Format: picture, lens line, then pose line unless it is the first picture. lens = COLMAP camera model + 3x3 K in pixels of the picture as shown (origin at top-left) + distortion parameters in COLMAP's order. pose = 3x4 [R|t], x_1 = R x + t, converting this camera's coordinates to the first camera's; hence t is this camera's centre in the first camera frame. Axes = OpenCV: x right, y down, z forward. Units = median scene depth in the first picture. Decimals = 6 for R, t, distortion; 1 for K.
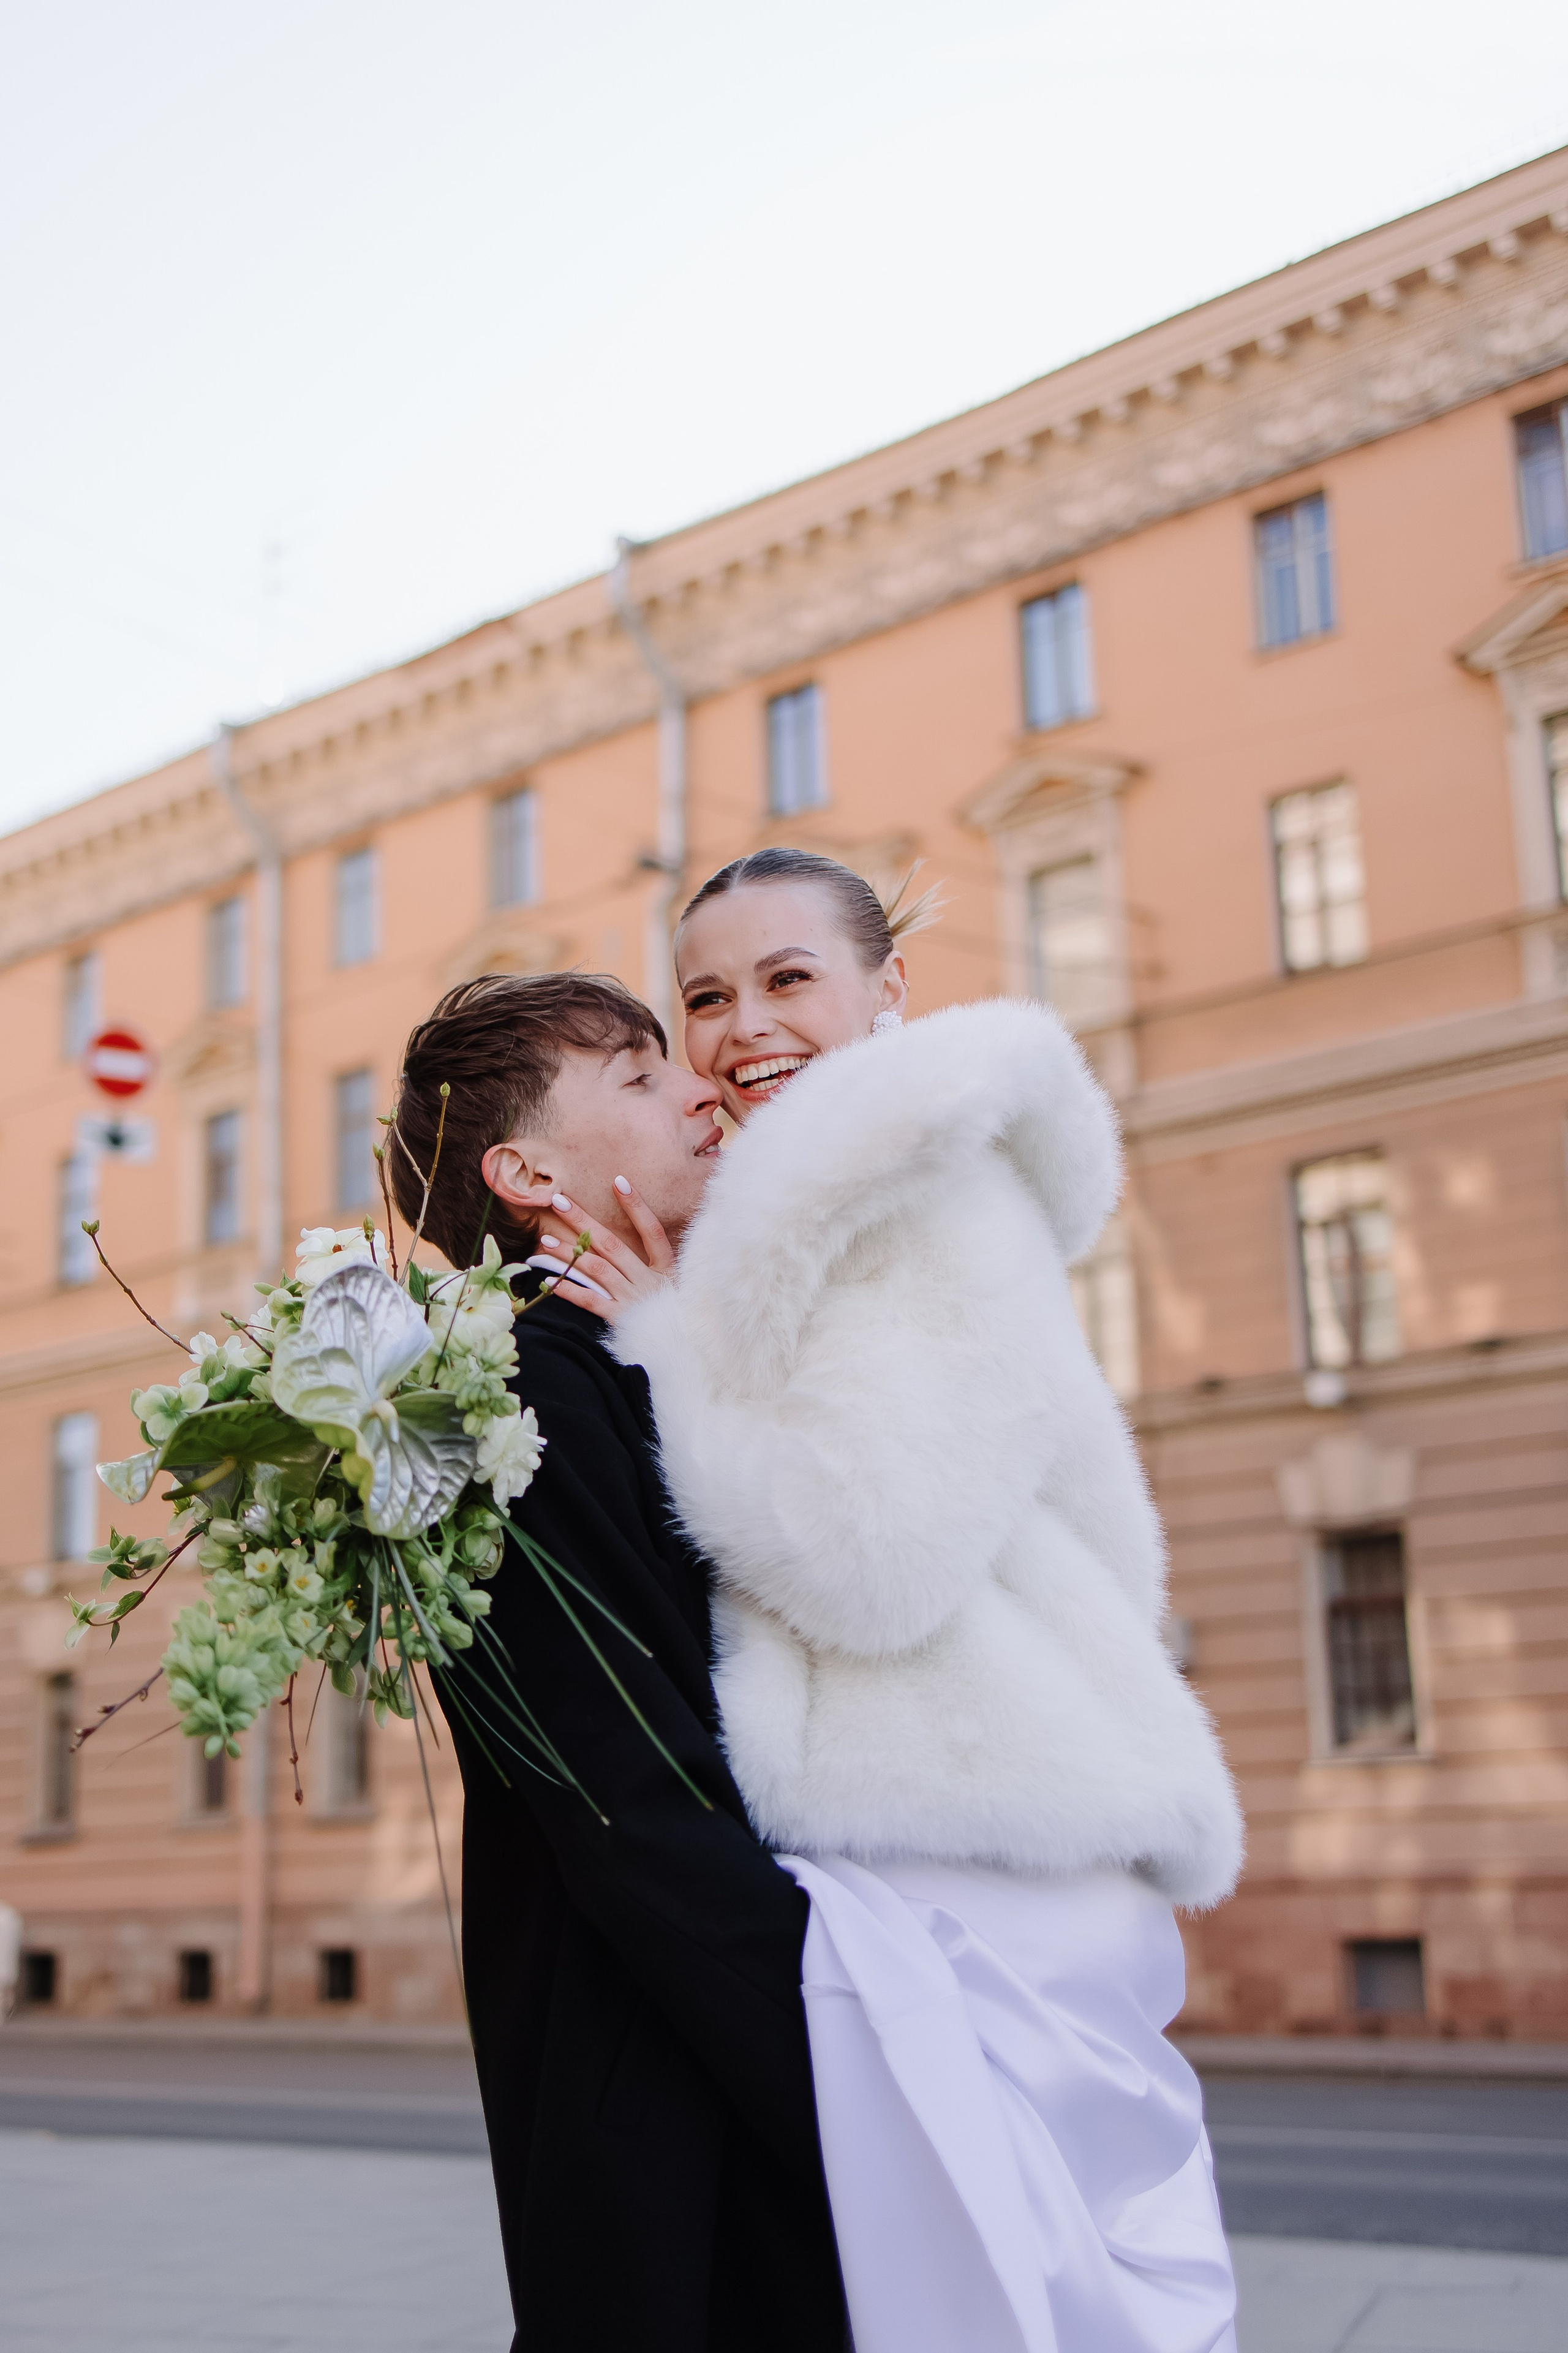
lens RADIAL K [[3577.4, 0, 803.3], [0, 3577.4, 1002.4], [0, 0, 1]] dist [0.043349, 0.071889]
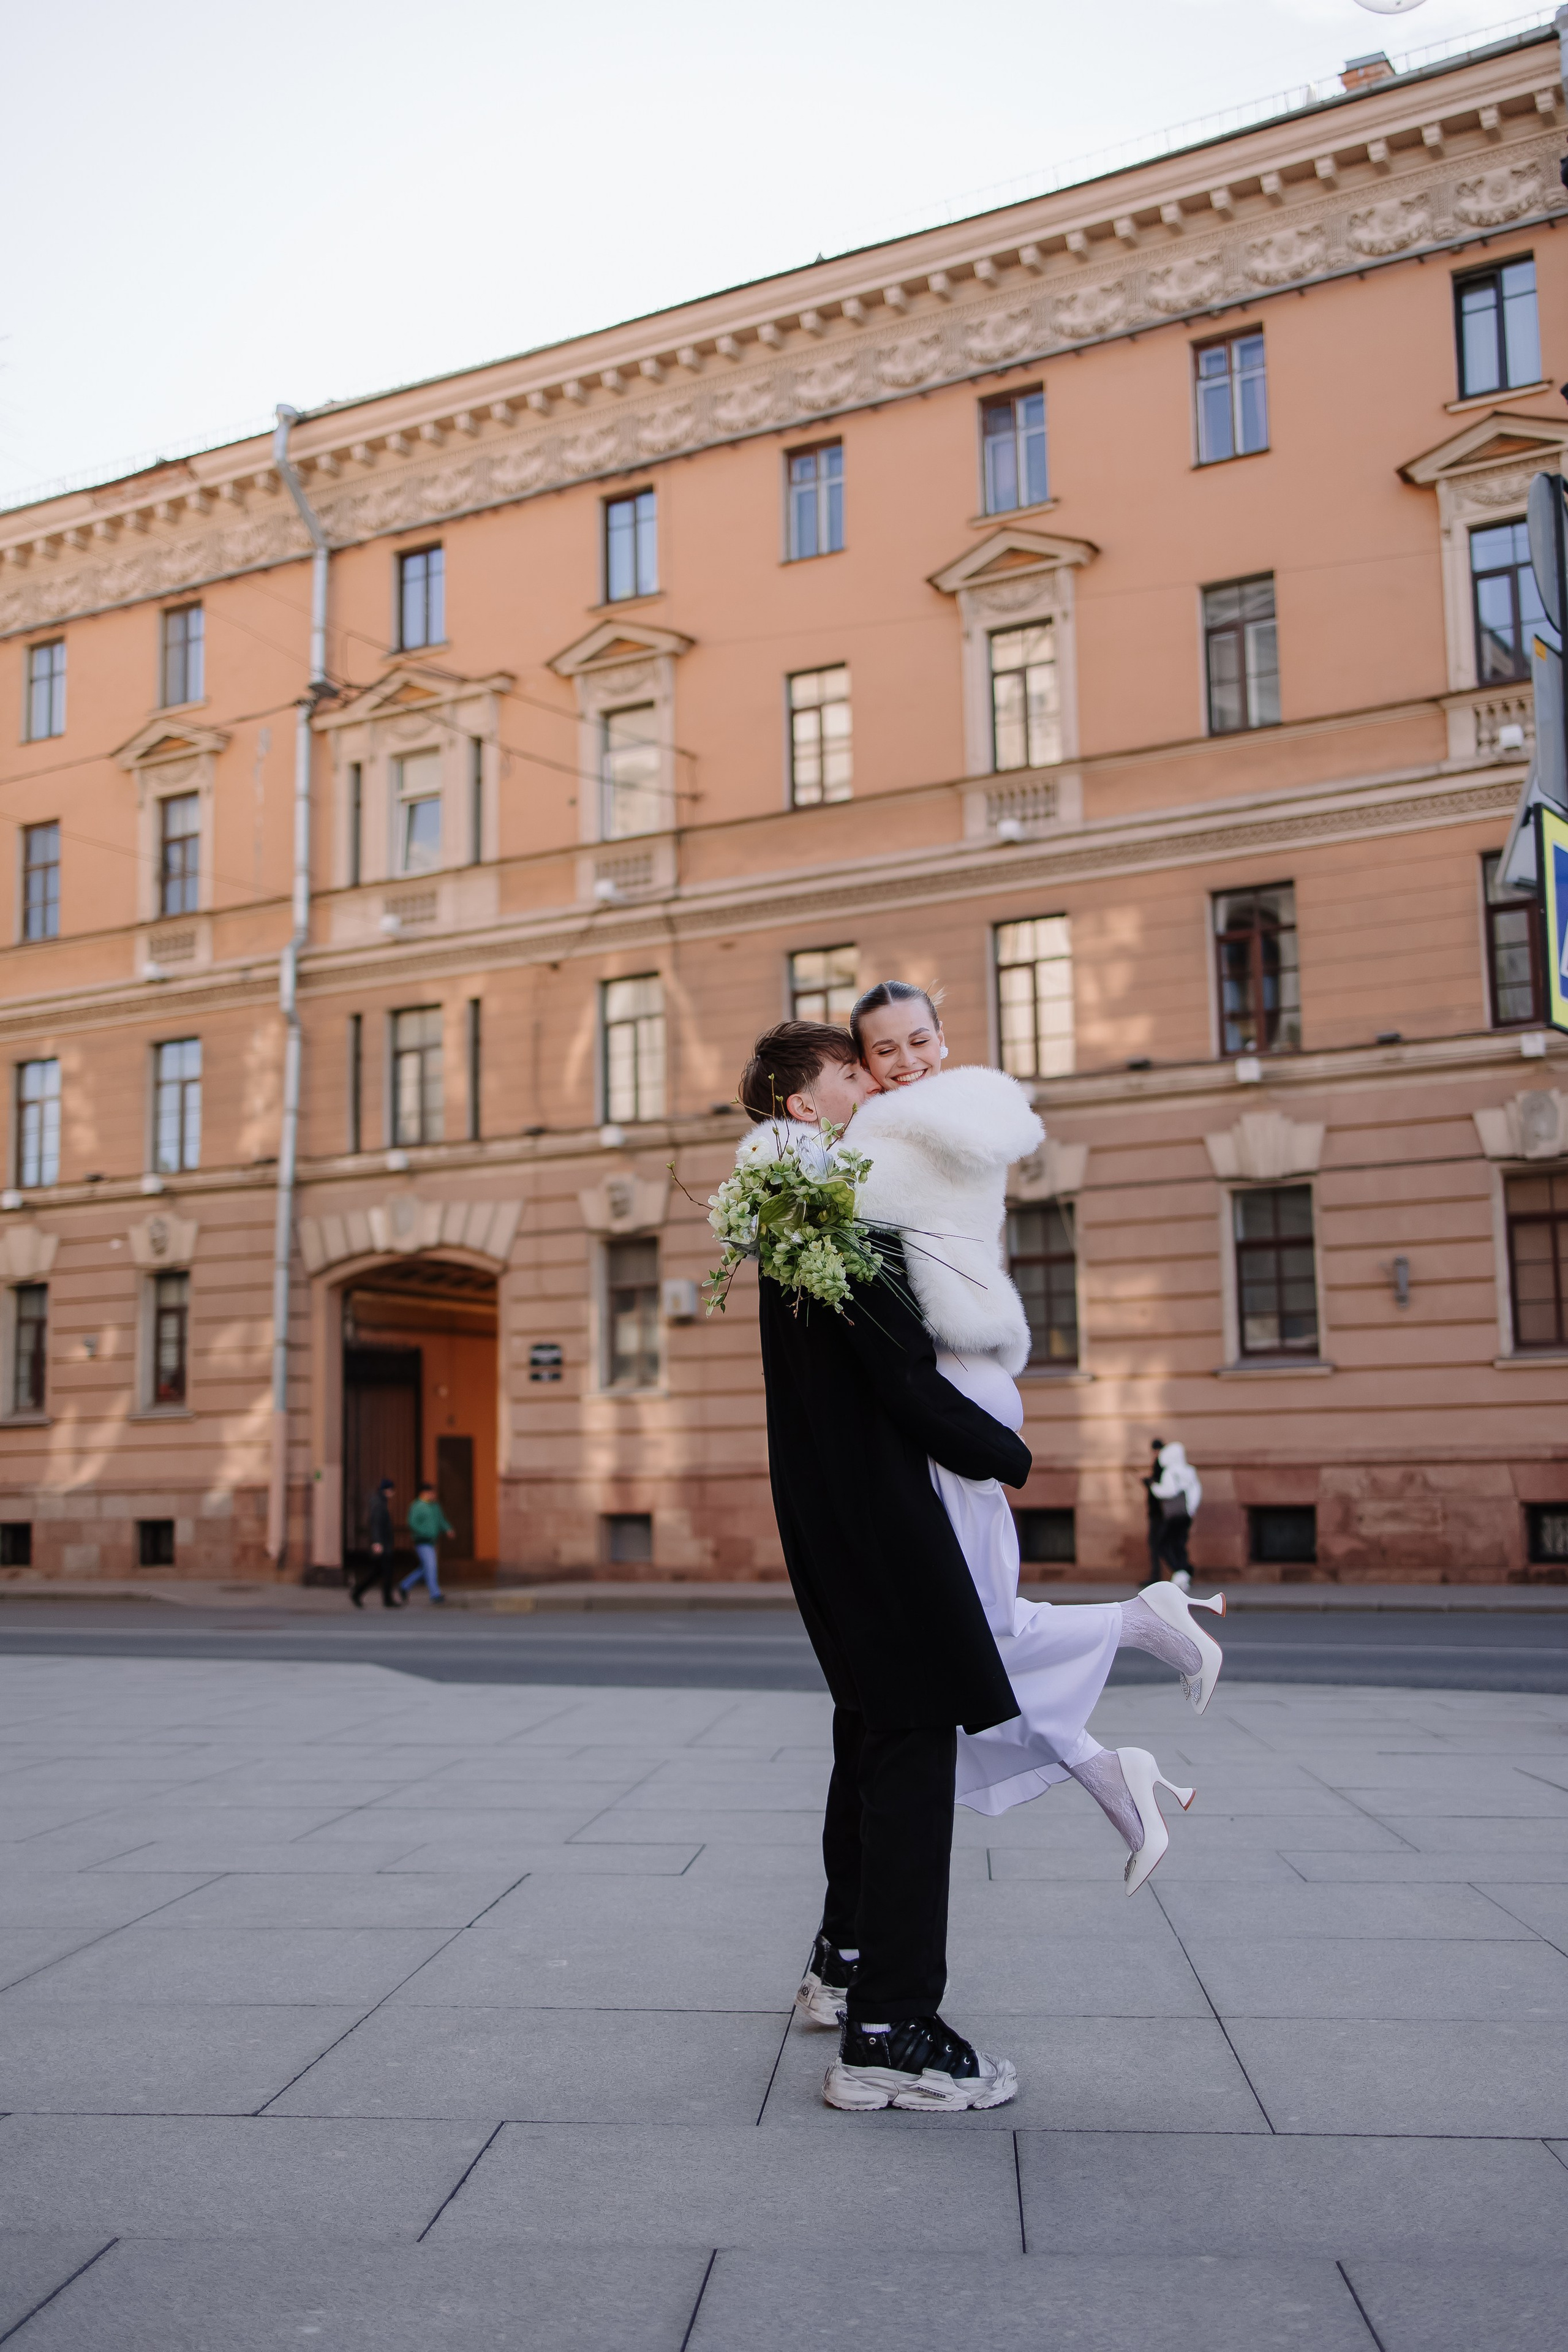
lens RADIAL K [[2358.3, 0, 721.1], [0, 2358.3, 1208.5], [0, 0, 1]] dist [0.006252, -0.013322]
pose [[0.952239, 0.036238, 0.303196, -0.147637], [-0.073336, 0.991012, 0.111878, 0.042507], [-0.296417, -0.128770, 0.946338, 0.155353]]
